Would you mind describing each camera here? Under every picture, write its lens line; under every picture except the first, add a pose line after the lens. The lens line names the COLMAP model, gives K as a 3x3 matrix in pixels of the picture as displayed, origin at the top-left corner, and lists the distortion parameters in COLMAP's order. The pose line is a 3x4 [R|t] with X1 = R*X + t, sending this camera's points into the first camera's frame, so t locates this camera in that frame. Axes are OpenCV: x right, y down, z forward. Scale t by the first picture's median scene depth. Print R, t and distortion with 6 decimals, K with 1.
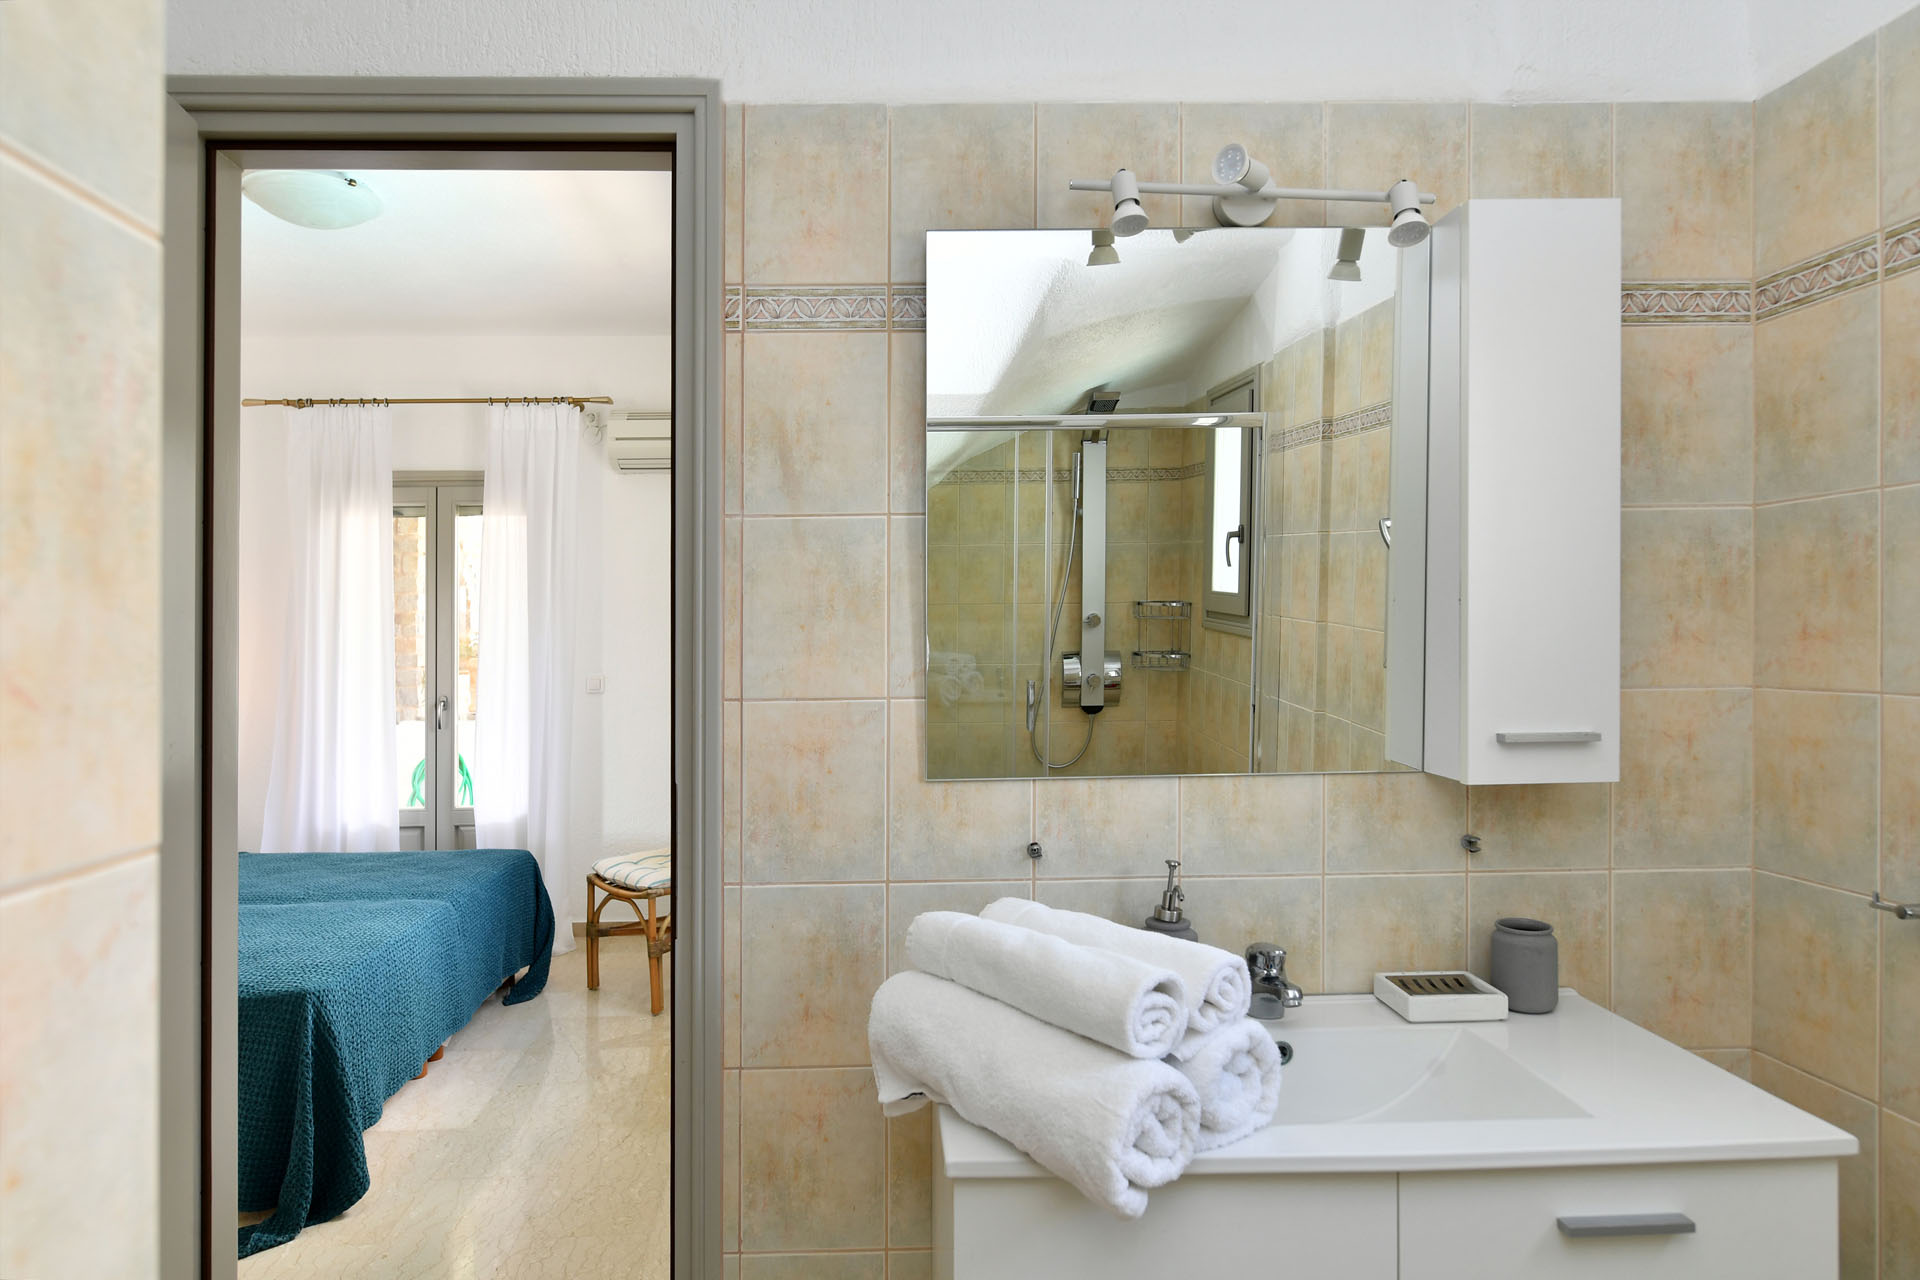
lens RADIAL K [[1175.5, 0, 960.0], [0, 1175.5, 640.0], [0, 0, 1]] dist [-0.002678, 0.001595]
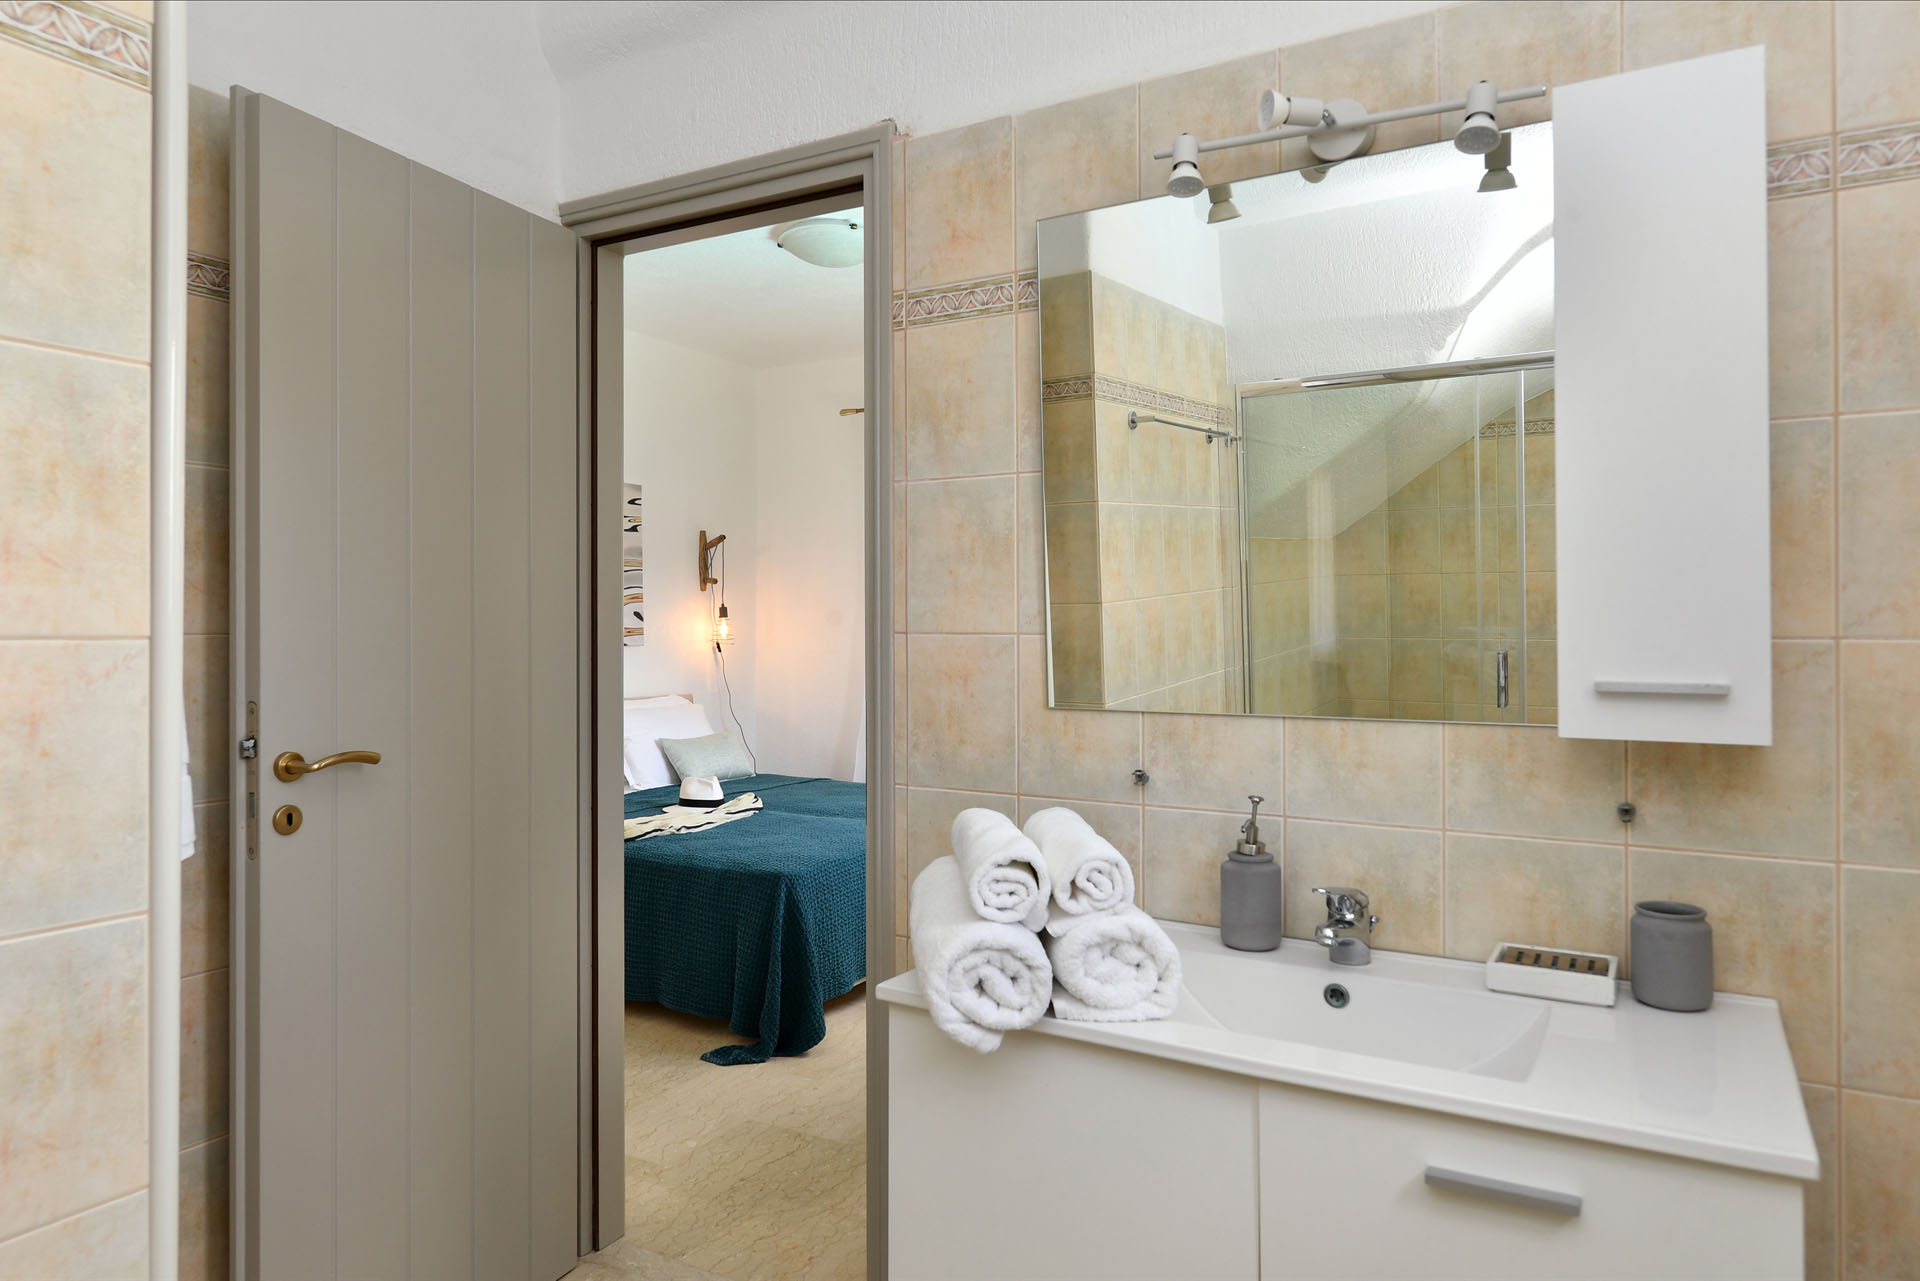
lens RADIAL K [[1231.5, 0, 960.4], [0, 1231.5, 630.6], [0, 0, 1]] dist [0.002737, -0.002894]
pose [[0.844715, 0.012679, -0.535066, 0.536944], [-0.009596, 0.999917, 0.008545, 0.036958], [0.535130, -0.002083, 0.844767, -0.043357]]
